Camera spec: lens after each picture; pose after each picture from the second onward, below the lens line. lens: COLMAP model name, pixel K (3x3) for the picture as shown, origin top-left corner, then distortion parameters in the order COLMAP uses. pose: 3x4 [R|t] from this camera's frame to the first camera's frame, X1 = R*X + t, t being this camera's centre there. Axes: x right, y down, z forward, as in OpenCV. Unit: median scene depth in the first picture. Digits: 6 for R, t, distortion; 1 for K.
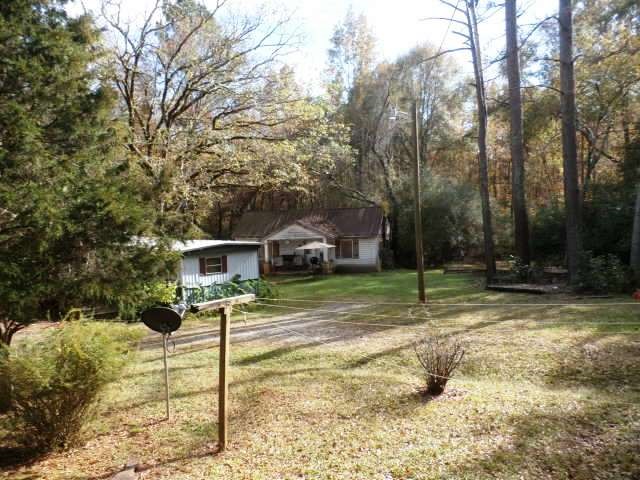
lens RADIAL K [[467.7, 0, 320.0], [0, 467.7, 240.0], [0, 0, 1]] dist [0.000855, 0.000301]
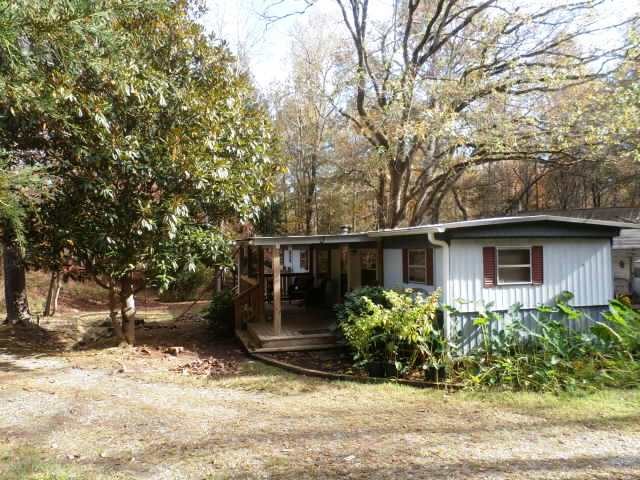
lens RADIAL K [[467.7, 0, 320.0], [0, 467.7, 240.0], [0, 0, 1]] dist [0.000855, 0.000301]
pose [[0.884506, 0.005836, -0.466492, -0.189127], [-0.039617, 0.997250, -0.062641, 0.066861], [0.464843, 0.073887, 0.882305, 0.537133]]
